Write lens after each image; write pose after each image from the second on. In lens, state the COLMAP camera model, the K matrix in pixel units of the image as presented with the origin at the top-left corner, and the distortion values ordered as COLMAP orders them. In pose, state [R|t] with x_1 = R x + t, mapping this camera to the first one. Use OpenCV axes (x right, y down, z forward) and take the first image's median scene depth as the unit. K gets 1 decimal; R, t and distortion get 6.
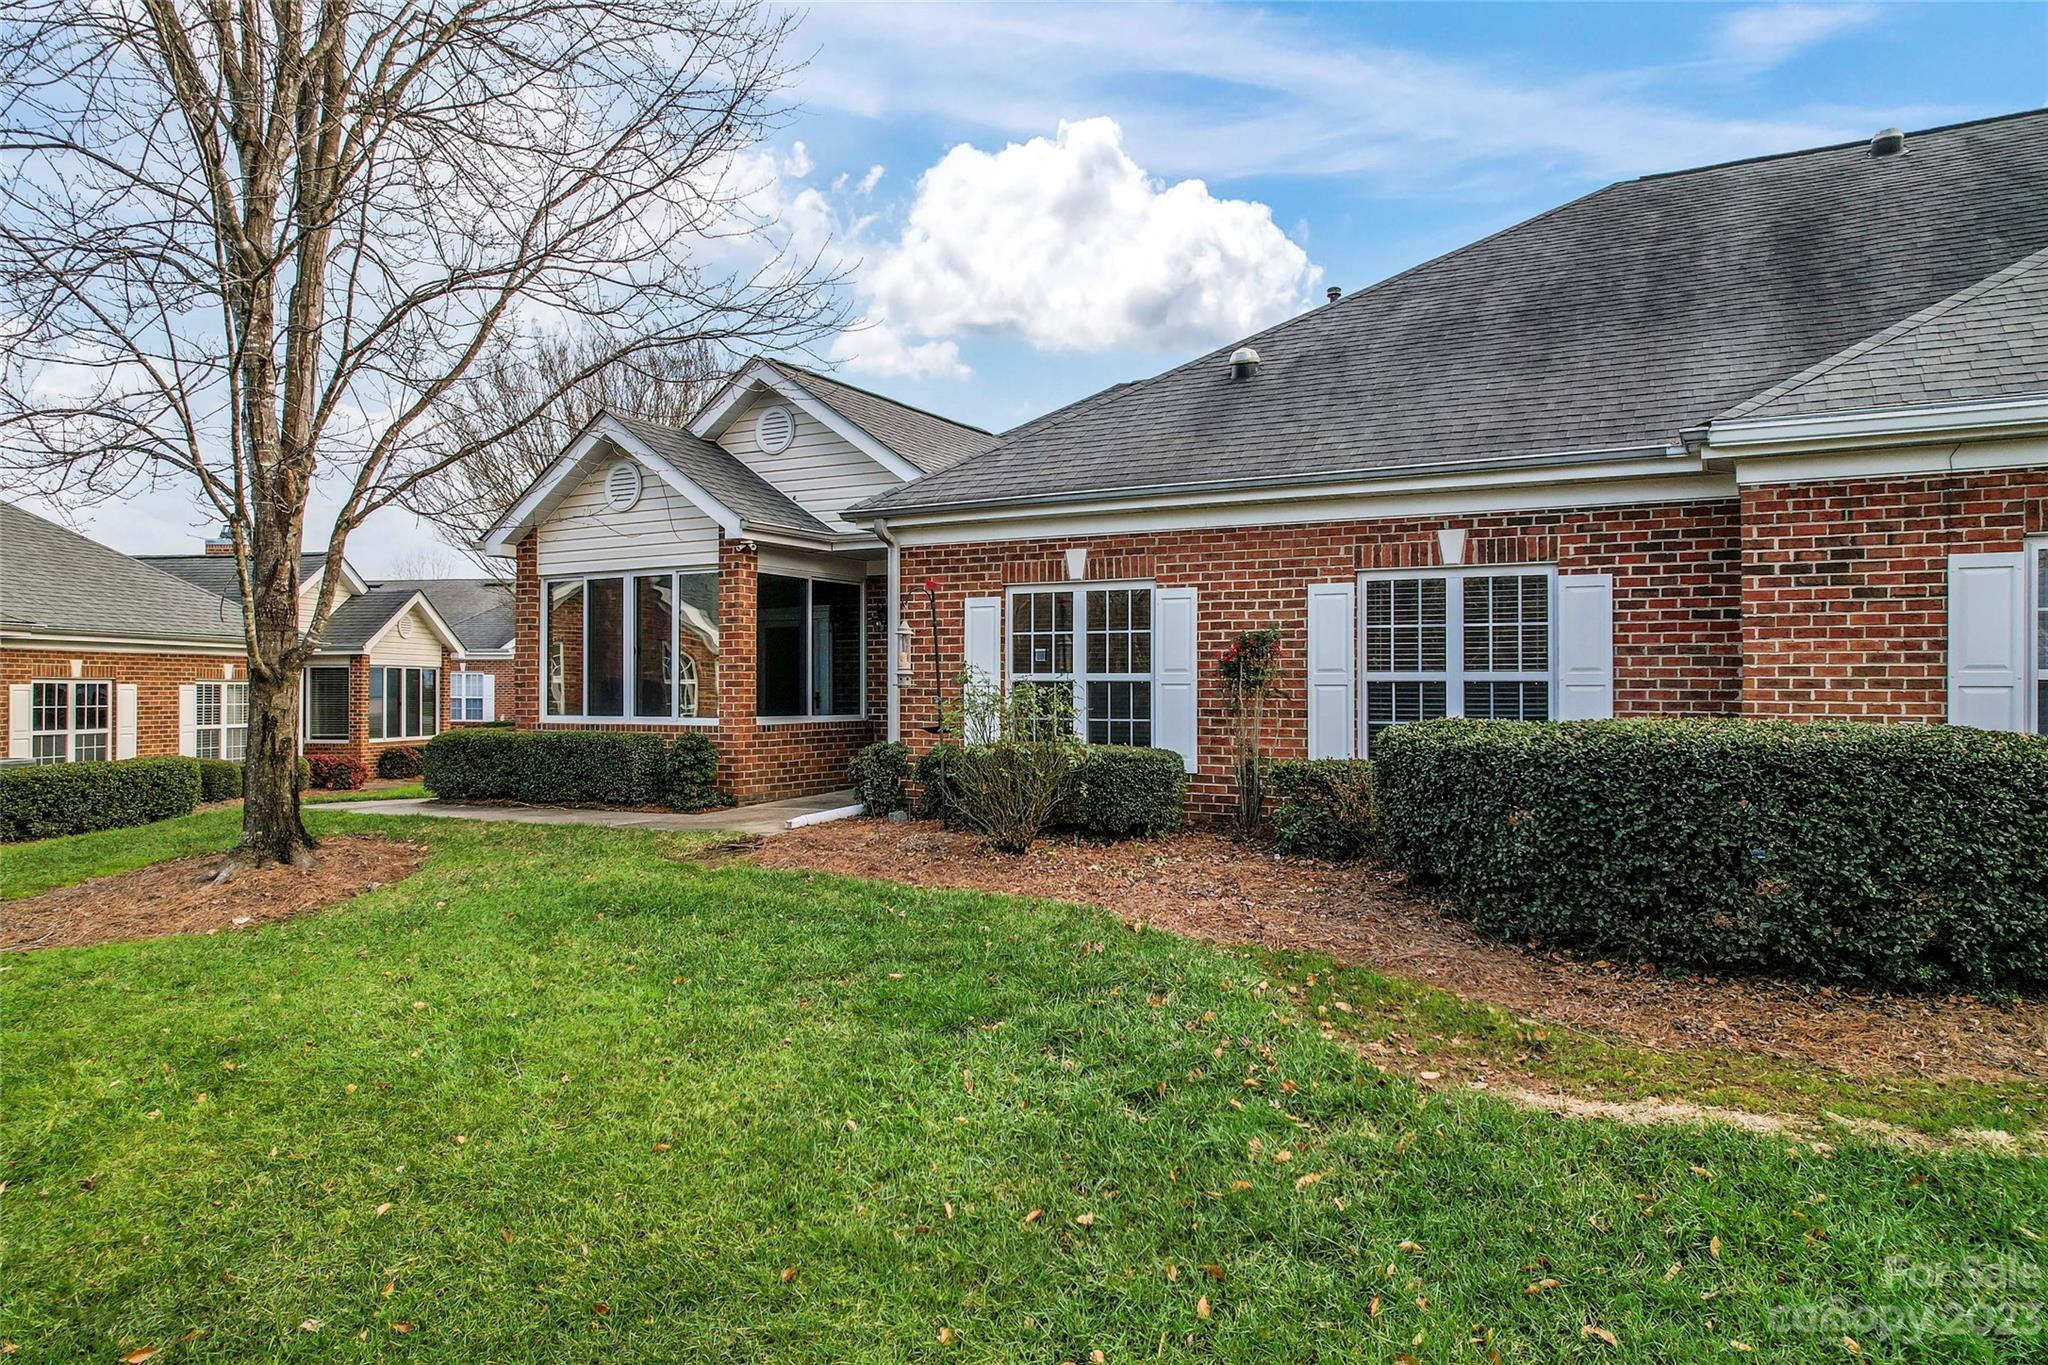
lens RADIAL K [[1284.8, 0, 1027.3], [0, 1284.8, 683.5], [0, 0, 1]] dist [-0.005954, 0.014098]
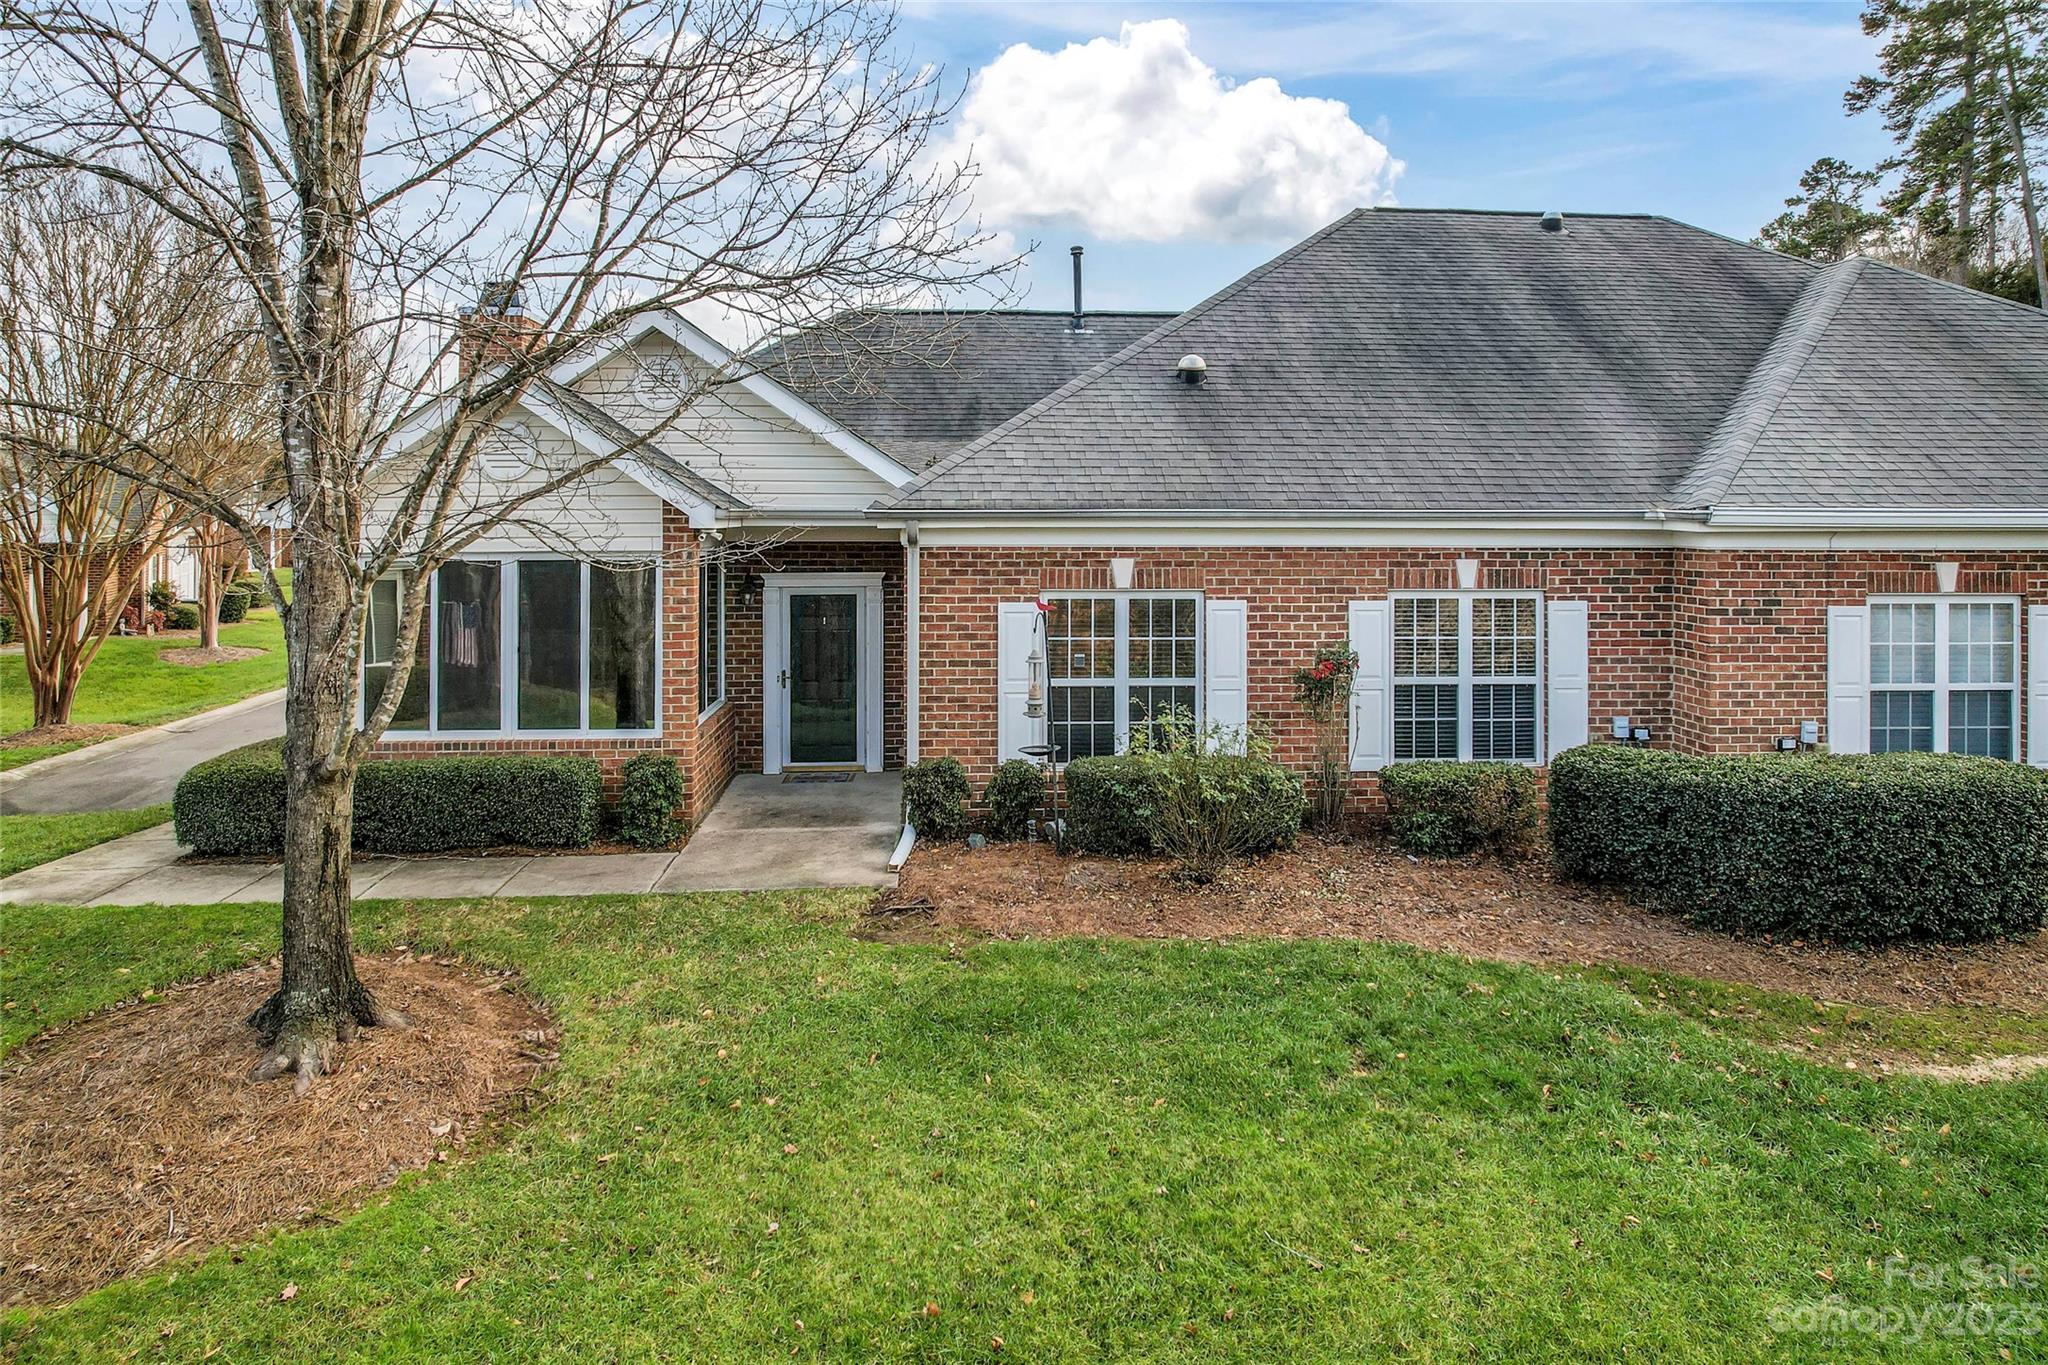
lens RADIAL K [[1284.8, 0, 1183.8], [0, 1284.8, 563.0], [0, 0, 1]] dist [-0.005954, 0.014098]
pose [[0.853927, -0.003467, 0.520382, -0.504998], [-0.001423, 0.999959, 0.008996, -0.122301], [-0.520391, -0.008422, 0.853886, 0.104746]]
